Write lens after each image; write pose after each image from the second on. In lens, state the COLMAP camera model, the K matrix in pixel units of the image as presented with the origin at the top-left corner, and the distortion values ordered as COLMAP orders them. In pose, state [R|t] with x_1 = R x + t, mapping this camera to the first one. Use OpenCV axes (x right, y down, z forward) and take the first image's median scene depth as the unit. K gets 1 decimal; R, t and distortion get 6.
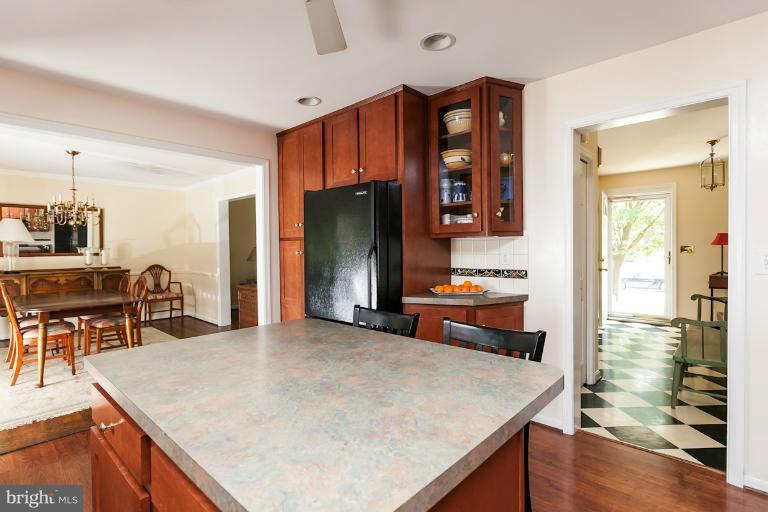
lens RADIAL K [[359.3, 0, 385.6], [0, 359.3, 252.5], [0, 0, 1]] dist [-0.002902, -0.000079]
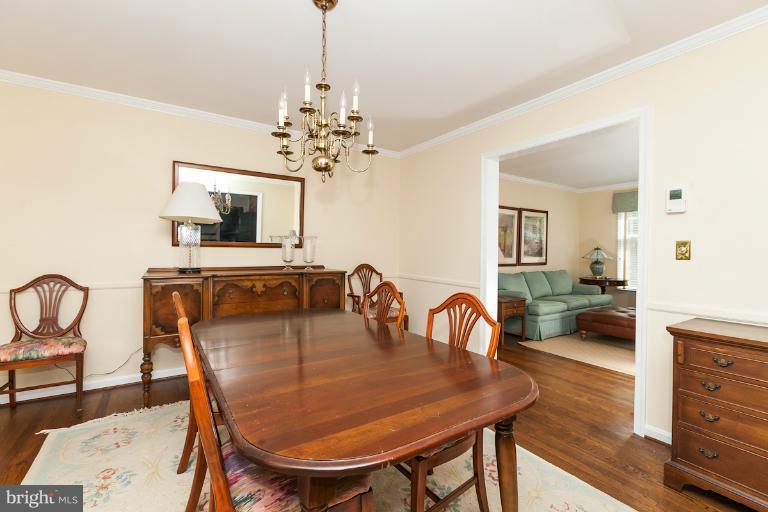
lens RADIAL K [[345.7, 0, 387.4], [0, 345.7, 252.0], [0, 0, 1]] dist [0.004430, 0.000560]
pose [[0.965672, 0.019603, -0.259025, -0.525395], [-0.022125, 0.999732, -0.006823, 0.018195], [0.258821, 0.012319, 0.965847, 0.475415]]
